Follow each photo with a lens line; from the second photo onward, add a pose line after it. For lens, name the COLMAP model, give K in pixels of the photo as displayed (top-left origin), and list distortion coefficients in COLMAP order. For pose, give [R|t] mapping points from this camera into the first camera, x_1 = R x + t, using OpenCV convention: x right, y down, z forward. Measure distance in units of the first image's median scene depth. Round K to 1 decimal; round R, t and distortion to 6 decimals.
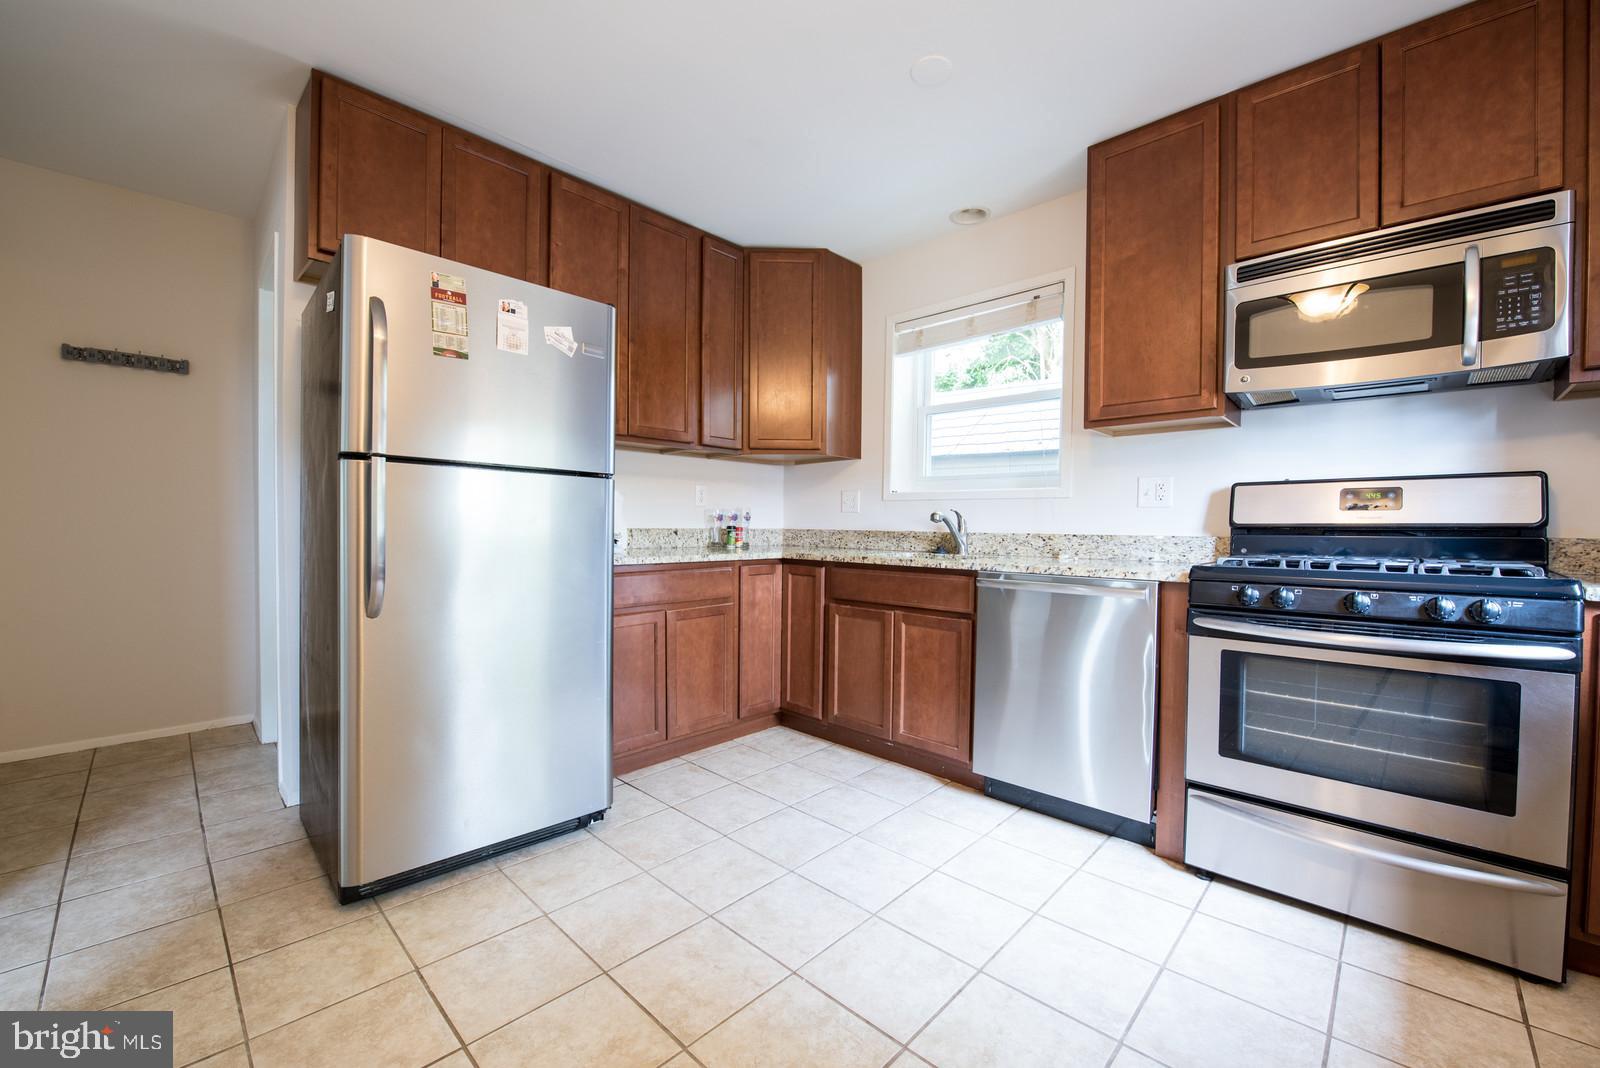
lens RADIAL K [[647.6, 0, 787.9], [0, 647.6, 539.6], [0, 0, 1]] dist [-0.012638, -0.001673]
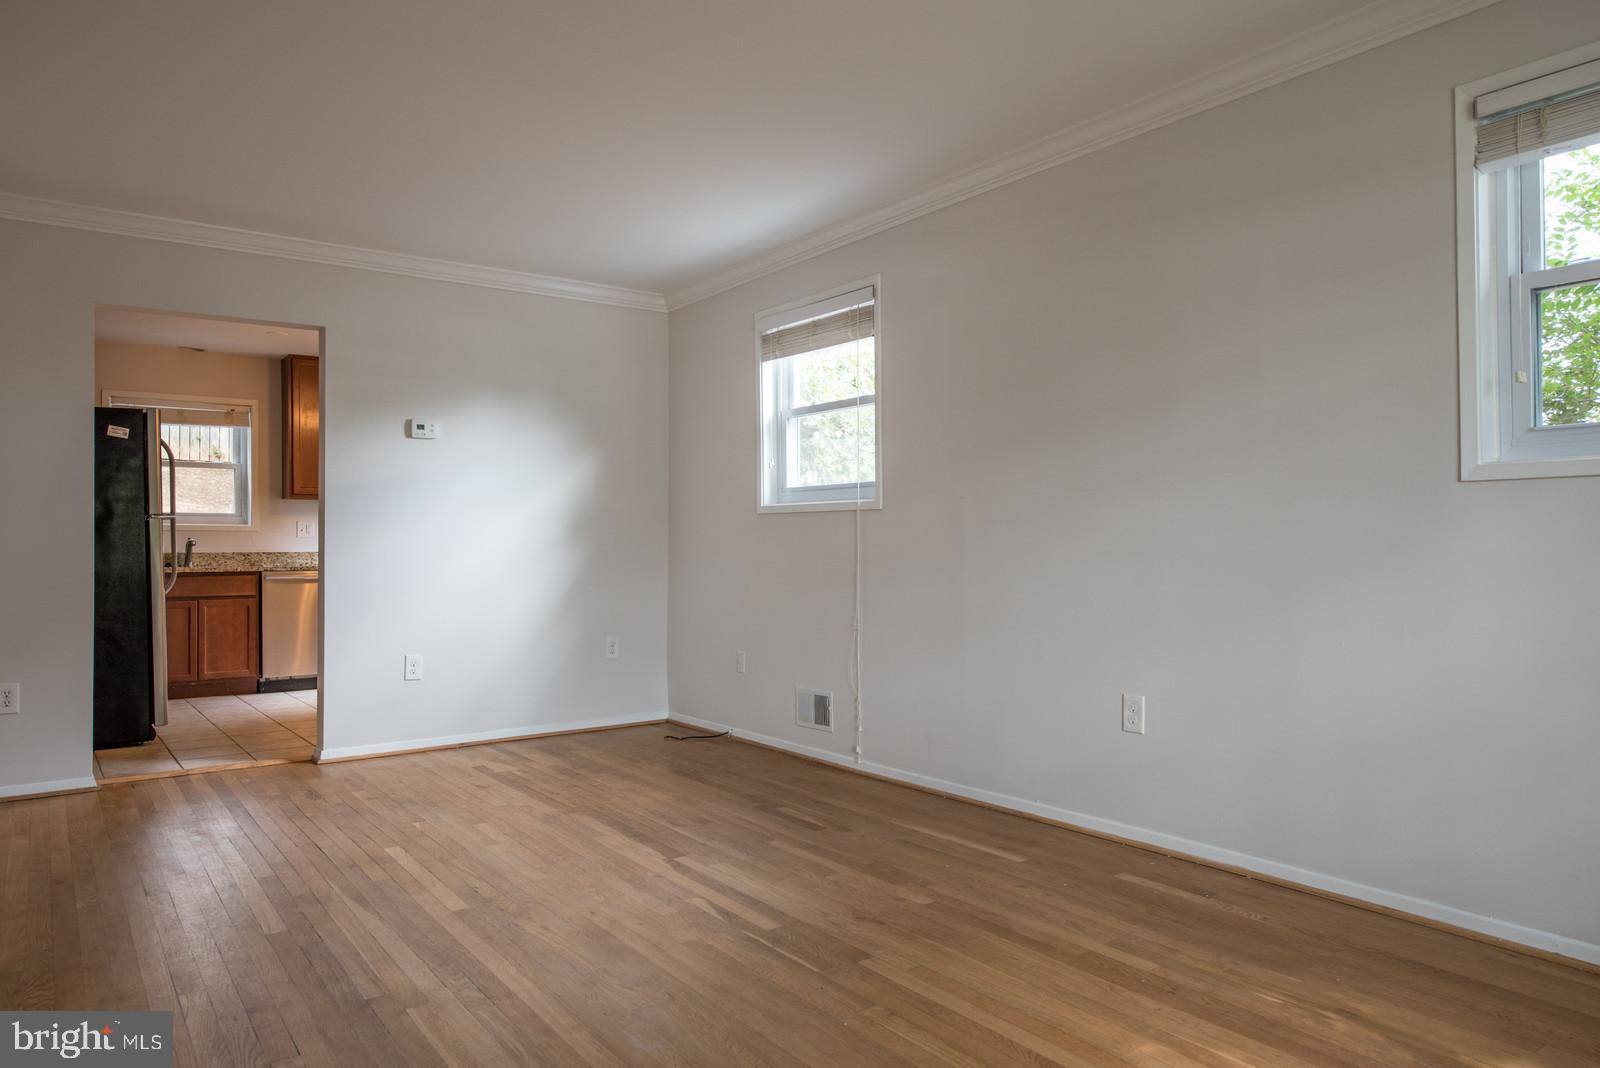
lens RADIAL K [[1046.5, 0, 784.0], [0, 1046.5, 539.7], [0, 0, 1]] dist [0.002577, 0.004993]
pose [[0.179218, -0.001494, 0.983808, -2.354925], [0.030573, 0.999524, -0.004052, 0.013900], [-0.983334, 0.030805, 0.179179, -1.018246]]
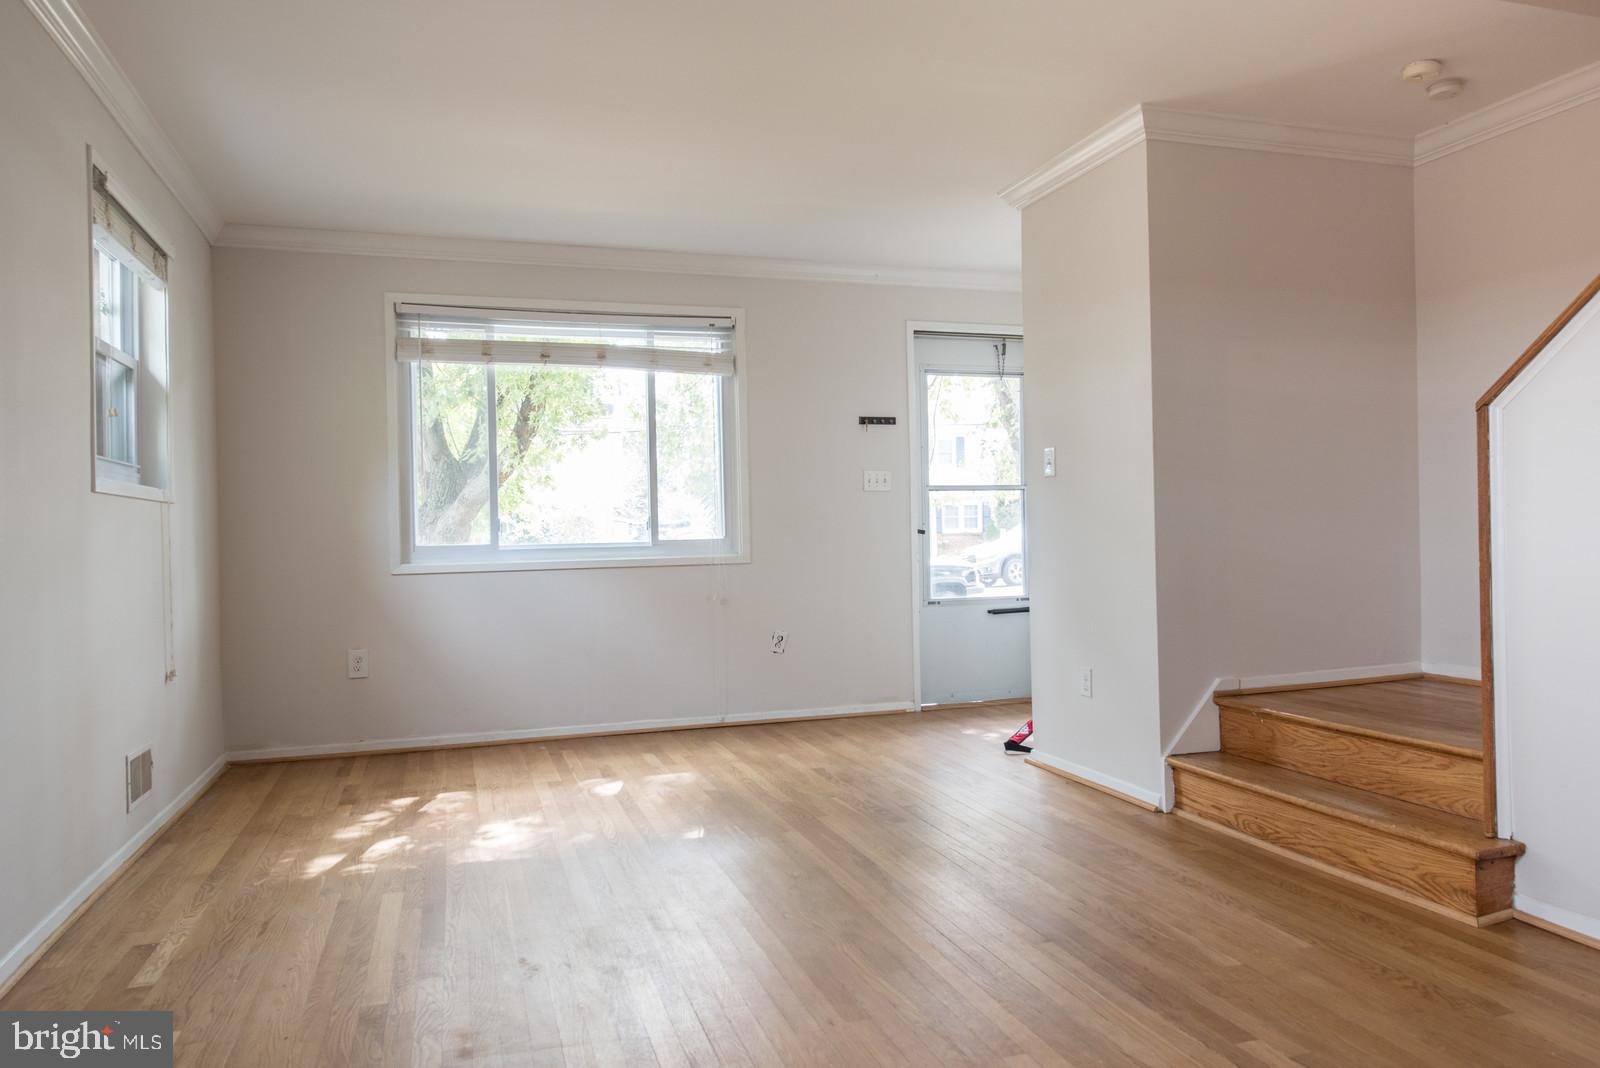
lens RADIAL K [[1067.2, 0, 793.3], [0, 1067.2, 543.8], [0, 0, 1]] dist [0.018036, -0.008567]
pose [[-0.461409, 0.011867, -0.887108, -0.477157], [-0.006274, 0.999842, 0.016639, 0.005962], [0.887165, 0.013243, -0.461262, -0.222040]]
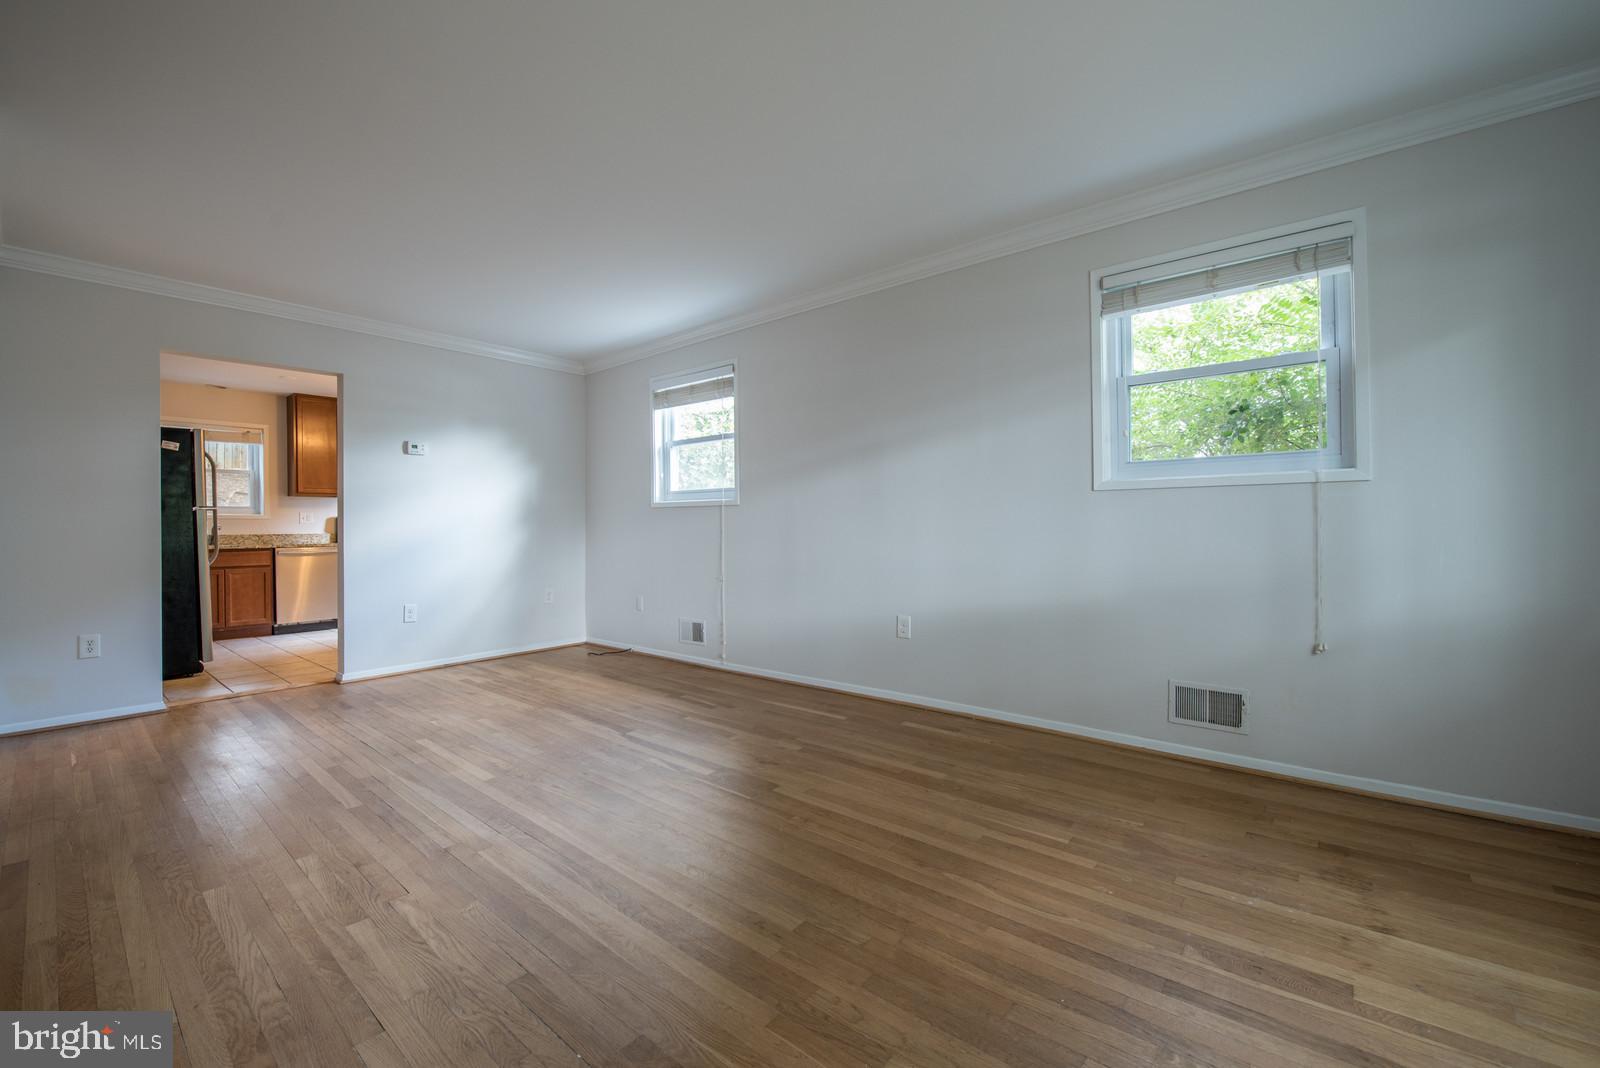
lens RADIAL K [[647.6, 0, 768.1], [0, 647.6, 529.5], [0, 0, 1]] dist [-0.012638, -0.001673]
pose [[-0.048530, -0.009044, 0.998781, -2.332229], [0.032806, 0.999405, 0.010644, 0.010272], [-0.998283, 0.033282, -0.048204, -0.855770]]
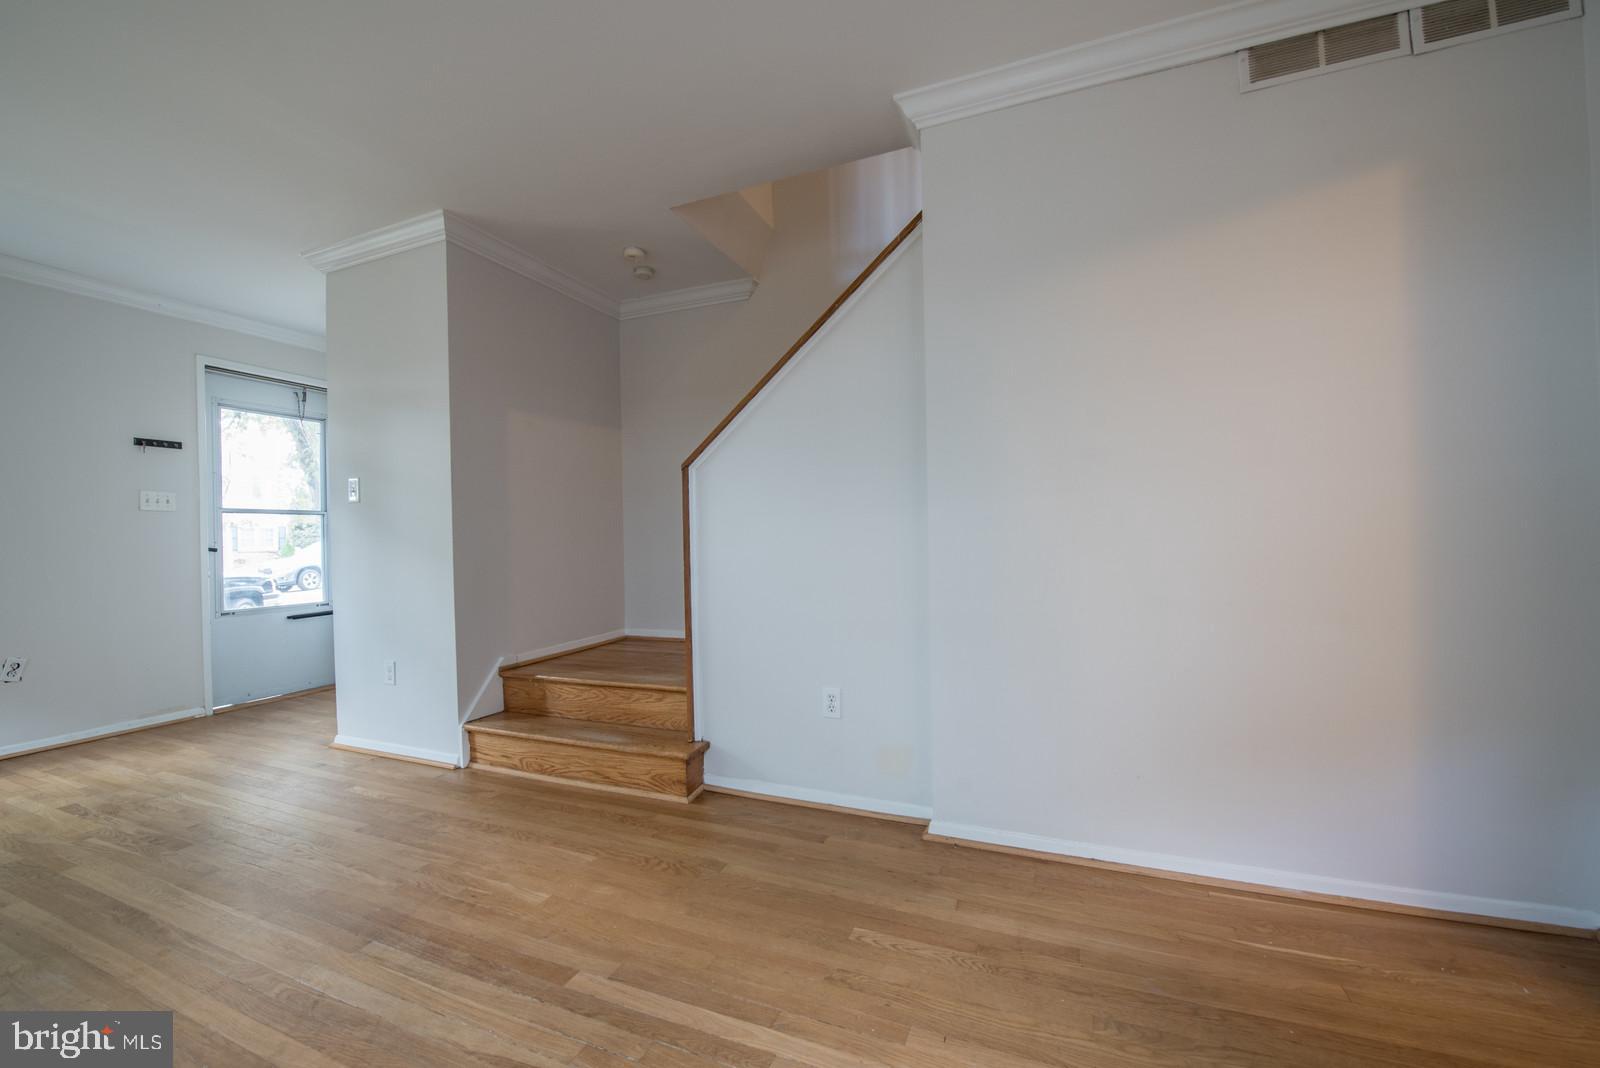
lens RADIAL K [[647.6, 0, 797.3], [0, 647.6, 538.2], [0, 0, 1]] dist [-0.012638, -0.001673]
pose [[0.368344, -0.011503, -0.929618, -0.741652], [-0.001644, 0.999914, -0.013024, 0.006203], [0.929688, 0.006326, 0.368293, -0.316019]]
